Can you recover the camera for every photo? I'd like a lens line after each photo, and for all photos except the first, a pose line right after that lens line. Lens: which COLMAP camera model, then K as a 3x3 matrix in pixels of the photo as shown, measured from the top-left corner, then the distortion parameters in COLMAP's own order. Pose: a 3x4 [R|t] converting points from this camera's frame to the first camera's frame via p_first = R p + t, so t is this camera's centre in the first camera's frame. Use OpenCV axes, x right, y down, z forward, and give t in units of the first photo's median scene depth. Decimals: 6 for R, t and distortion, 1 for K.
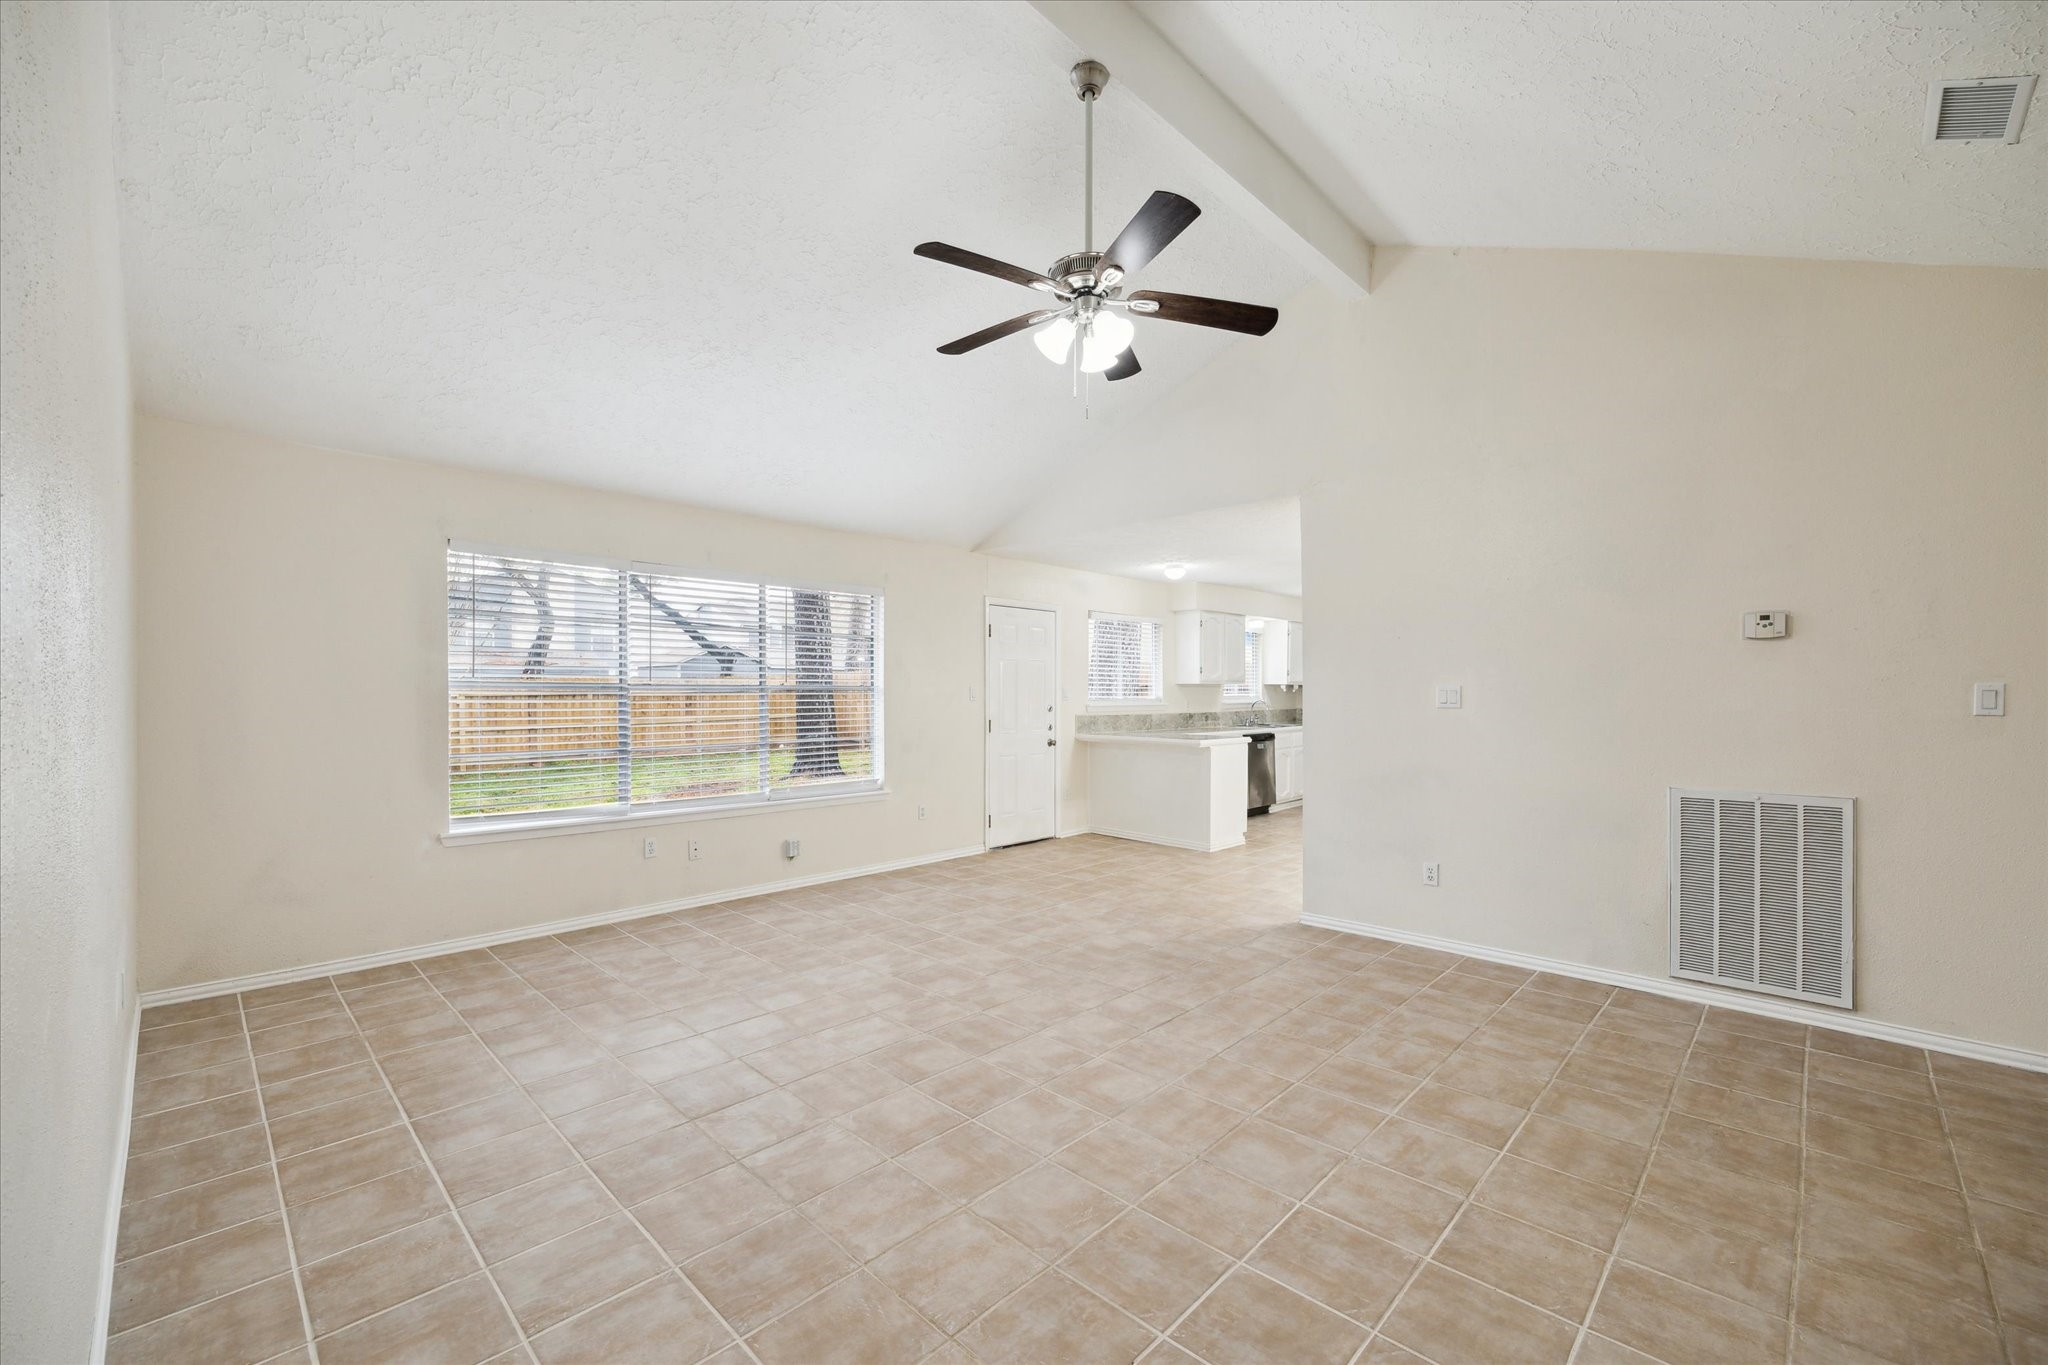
lens RADIAL K [[820.0, 0, 1025.8], [0, 820.0, 697.3], [0, 0, 1]] dist [-0.003112, 0.000346]
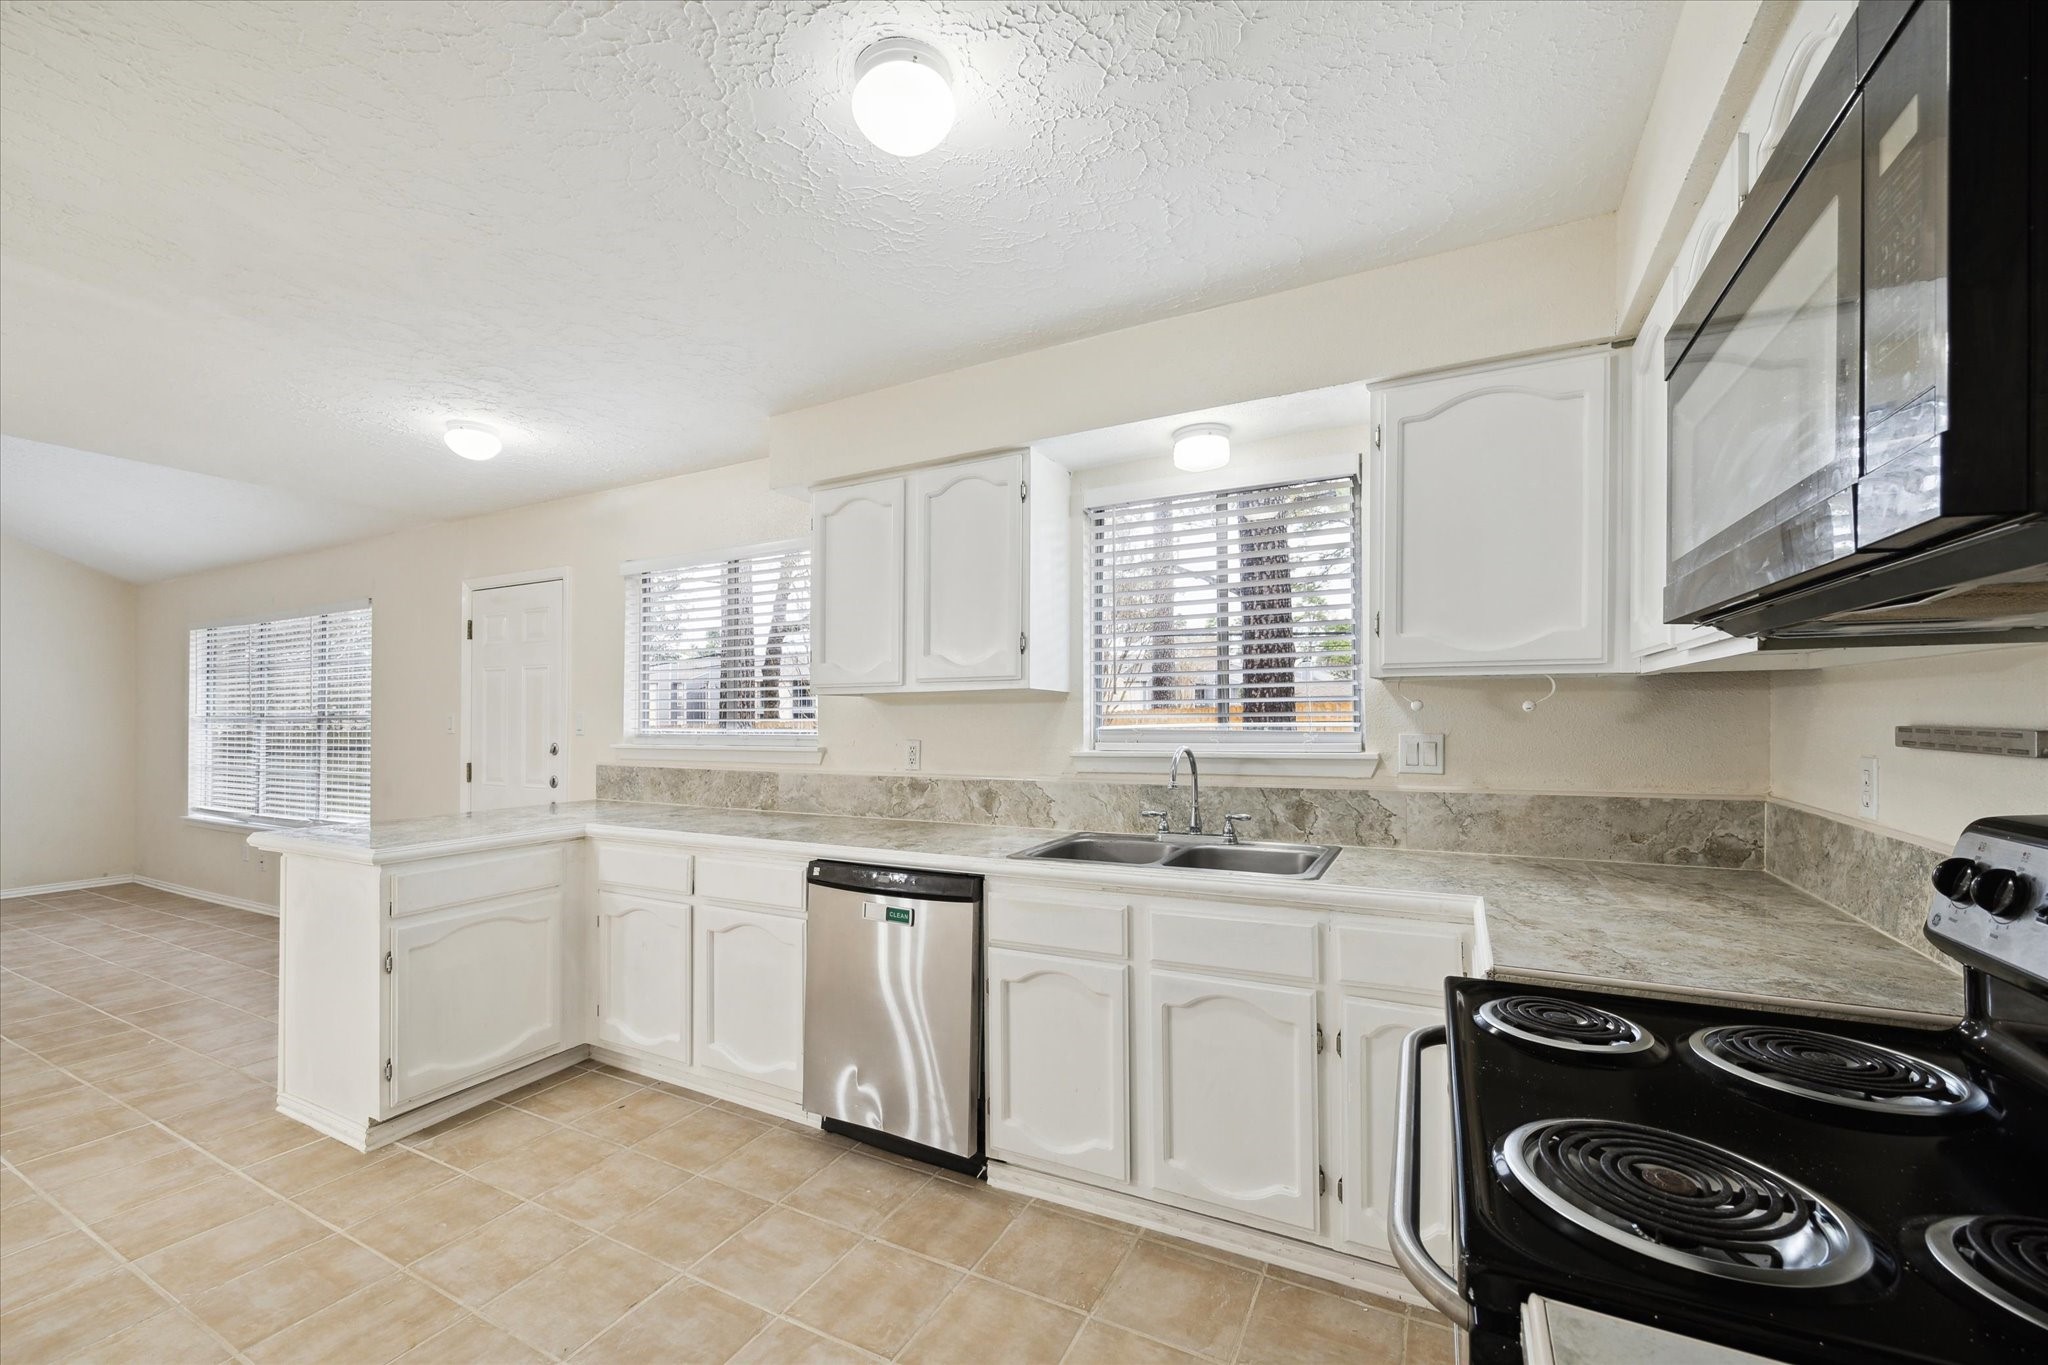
lens RADIAL K [[820.0, 0, 1011.2], [0, 820.0, 714.5], [0, 0, 1]] dist [-0.003112, 0.000346]
pose [[0.282997, -0.008970, -0.959079, 1.682708], [-0.001730, 0.999950, -0.009862, -0.013563], [0.959119, 0.004450, 0.282967, 2.873109]]
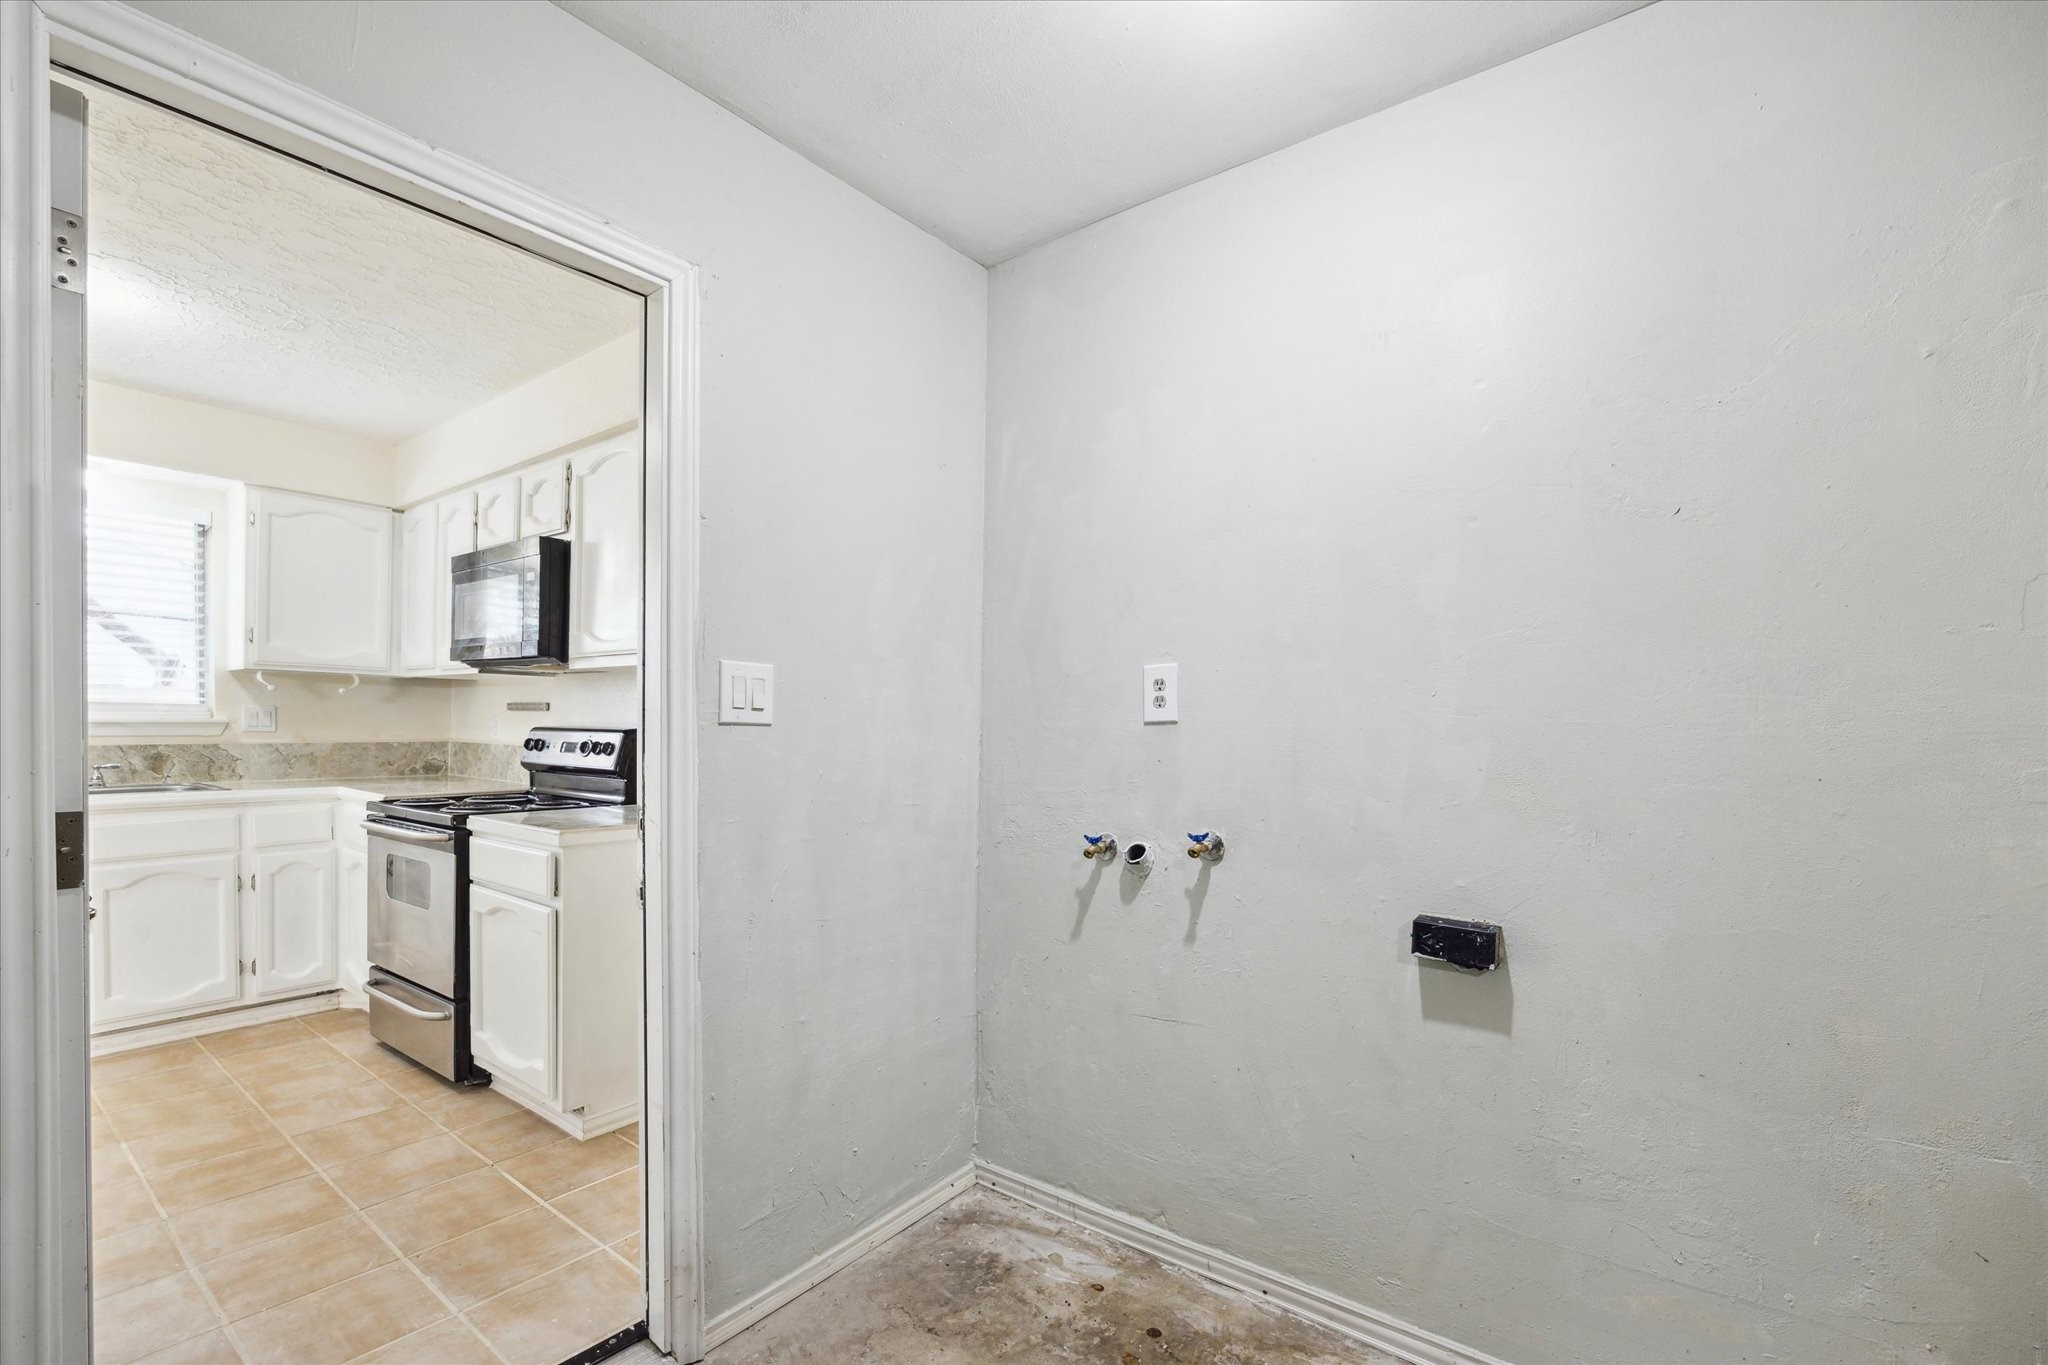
lens RADIAL K [[906.3, 0, 1030.4], [0, 906.3, 744.8], [0, 0, 1]] dist [0.004489, 0.000444]
pose [[0.992660, 0.005178, 0.120824, 2.021121], [-0.006596, 0.999914, 0.011338, 0.031772], [-0.120755, -0.012052, 0.992609, 1.977093]]
